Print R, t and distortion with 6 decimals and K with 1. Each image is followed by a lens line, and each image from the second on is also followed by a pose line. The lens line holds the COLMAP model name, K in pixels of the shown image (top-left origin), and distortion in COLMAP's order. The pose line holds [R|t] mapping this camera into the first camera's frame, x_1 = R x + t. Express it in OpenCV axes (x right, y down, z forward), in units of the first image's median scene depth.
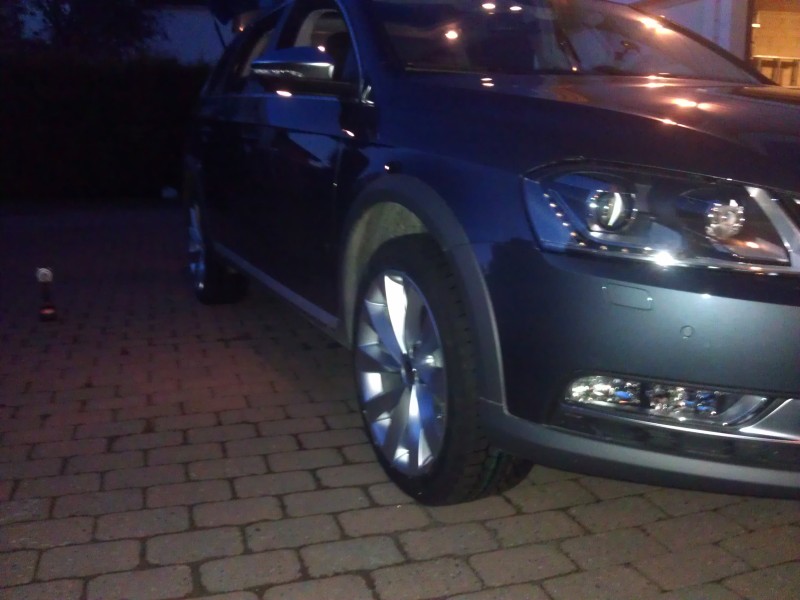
lens RADIAL K [[716.1, 0, 400.0], [0, 716.1, 300.0], [0, 0, 1]] dist [0.005767, -0.095910]
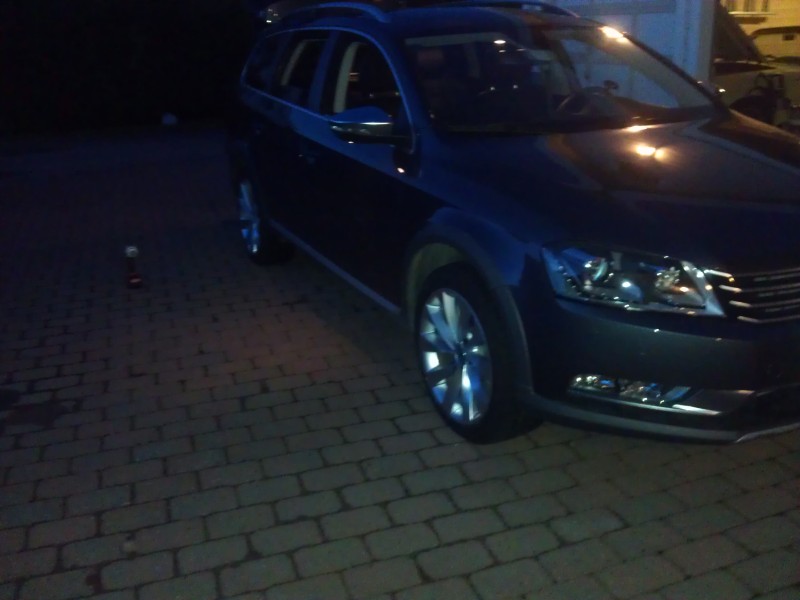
lens RADIAL K [[669.1, 0, 400.0], [0, 669.1, 300.0], [0, 0, 1]] dist [-0.003131, -0.002924]
pose [[0.999392, -0.034646, -0.003799, -0.107514], [0.034853, 0.992500, 0.117168, -0.188243], [-0.000289, -0.117229, 0.993105, -0.372725]]
